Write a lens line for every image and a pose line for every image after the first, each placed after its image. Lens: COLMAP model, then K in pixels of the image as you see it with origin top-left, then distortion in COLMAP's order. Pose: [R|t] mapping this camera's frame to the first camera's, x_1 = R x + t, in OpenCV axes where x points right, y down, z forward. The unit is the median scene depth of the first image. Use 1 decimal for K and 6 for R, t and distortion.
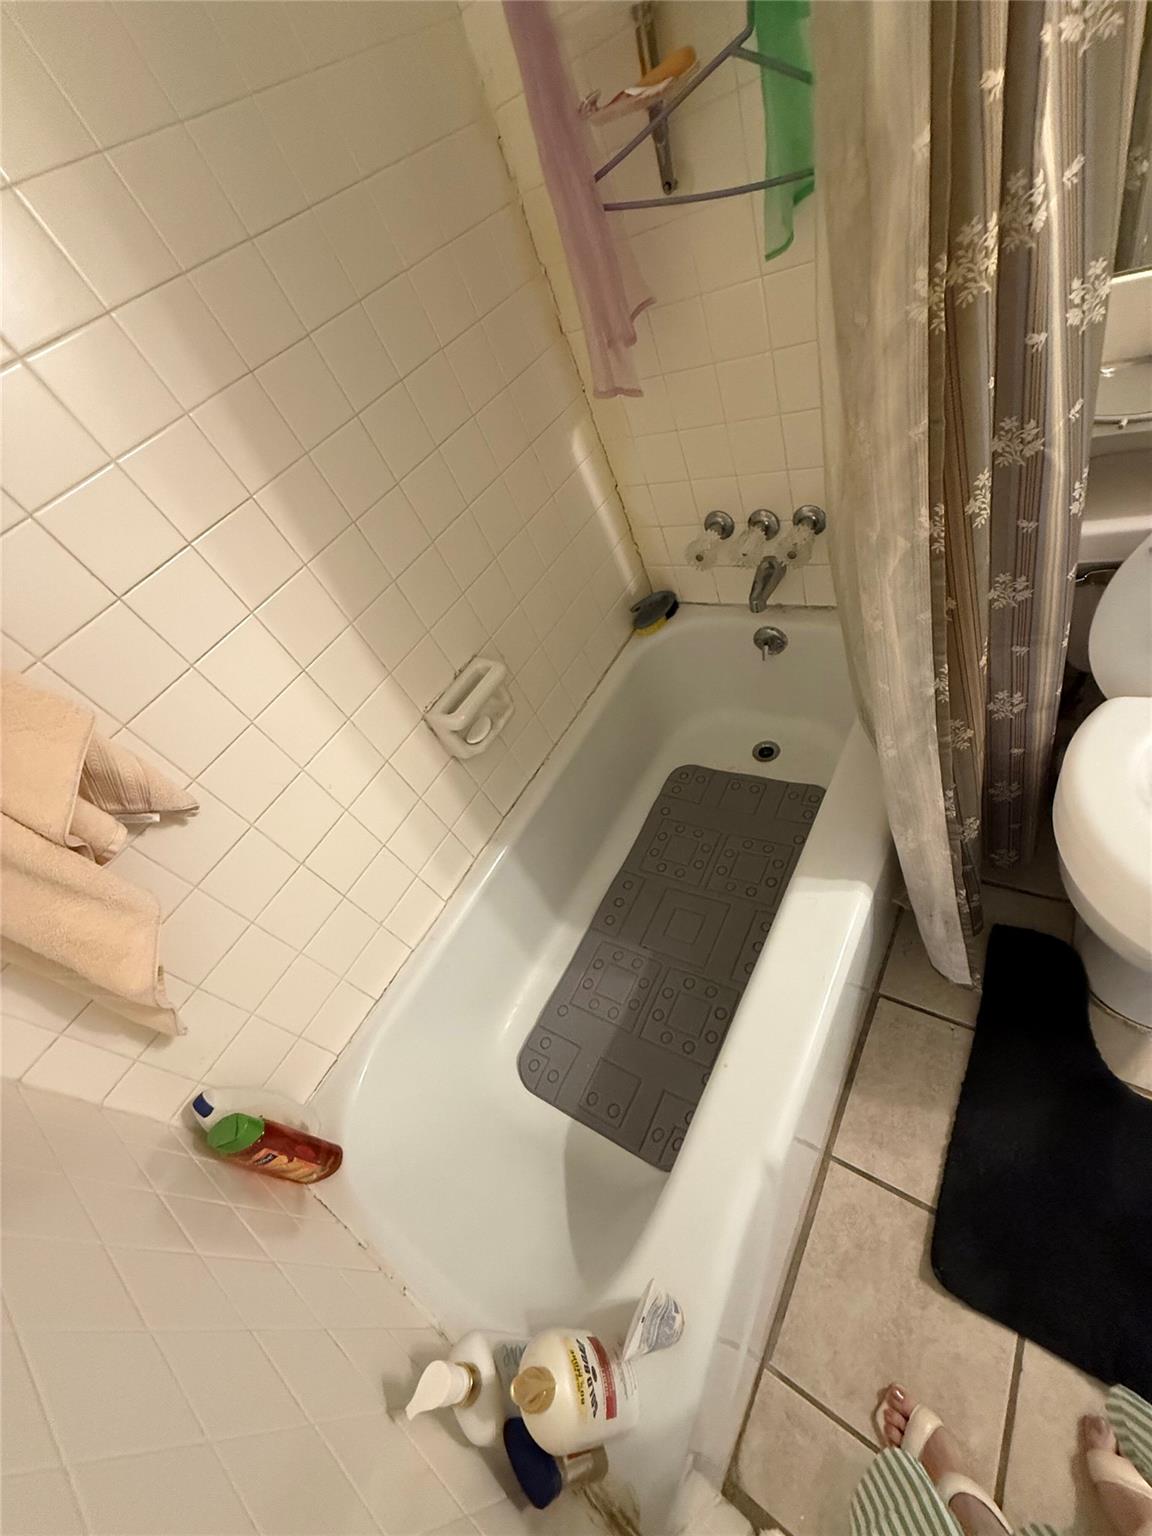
lens RADIAL K [[613.9, 0, 579.9], [0, 613.9, 764.0], [0, 0, 1]] dist [0.000791, -0.000045]
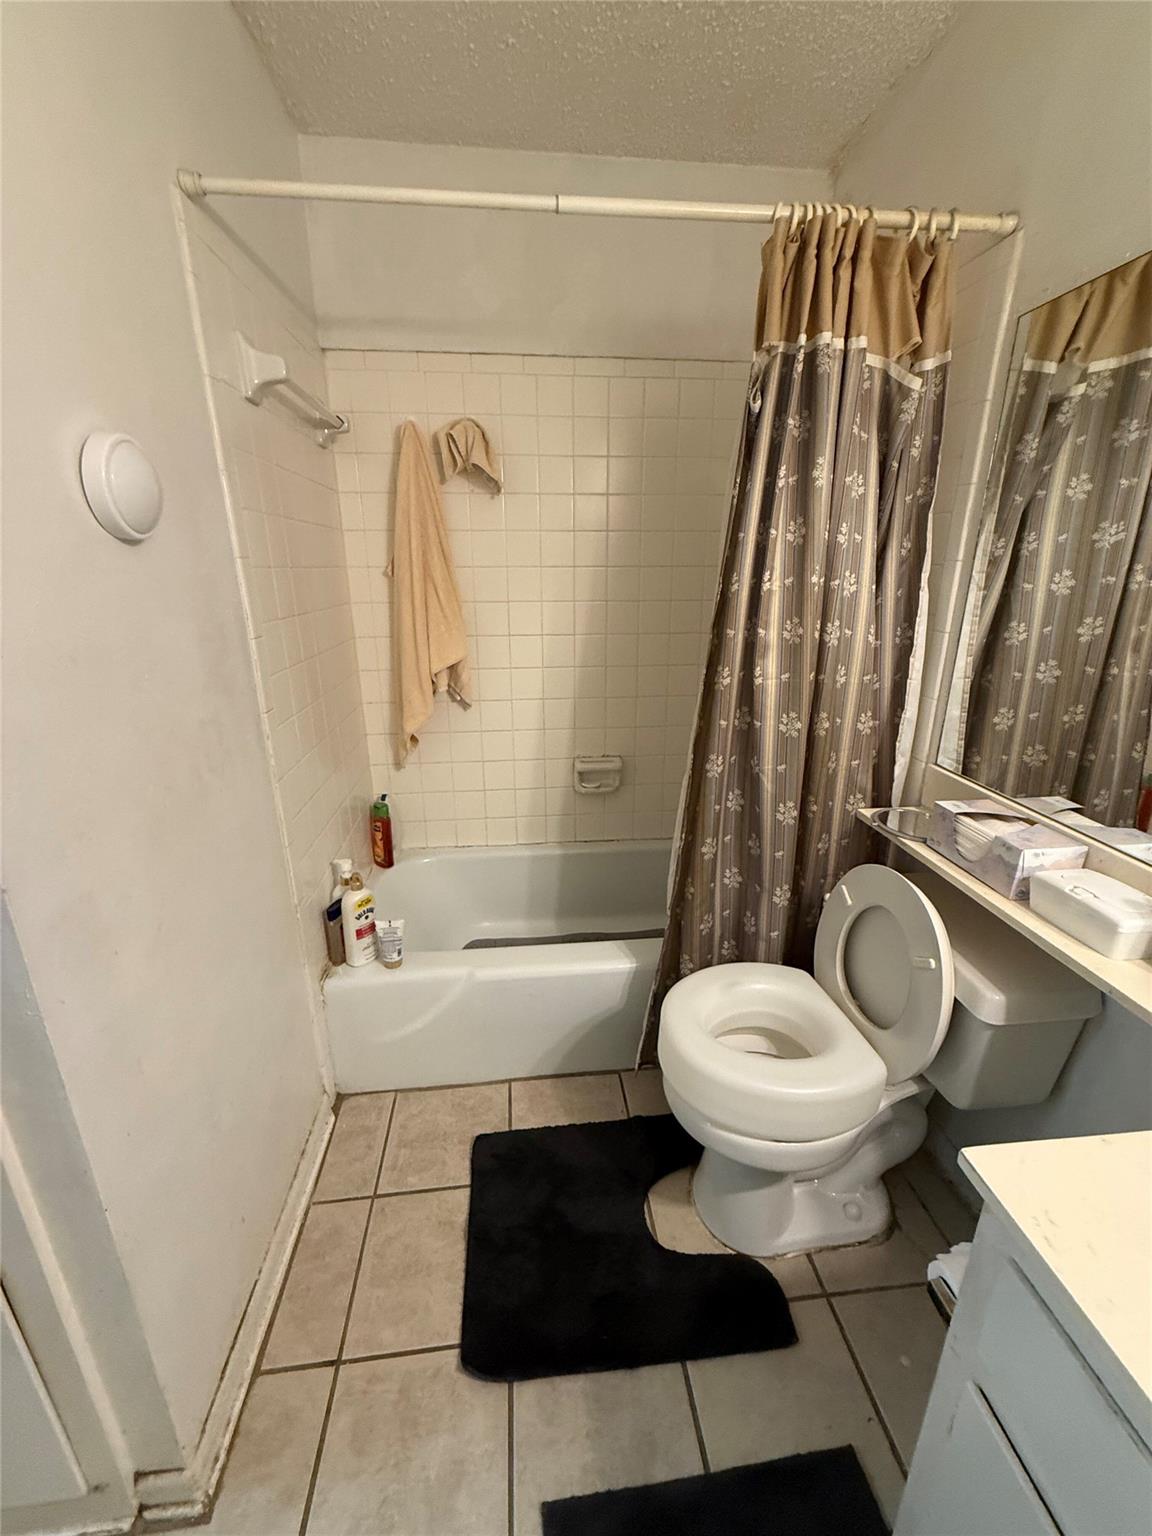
lens RADIAL K [[613.9, 0, 579.9], [0, 613.9, 764.0], [0, 0, 1]] dist [0.000791, -0.000045]
pose [[0.571027, 0.569107, -0.591646, 1.065030], [-0.728952, 0.682977, -0.046589, 0.018706], [0.377566, 0.457886, 0.804851, -0.640549]]
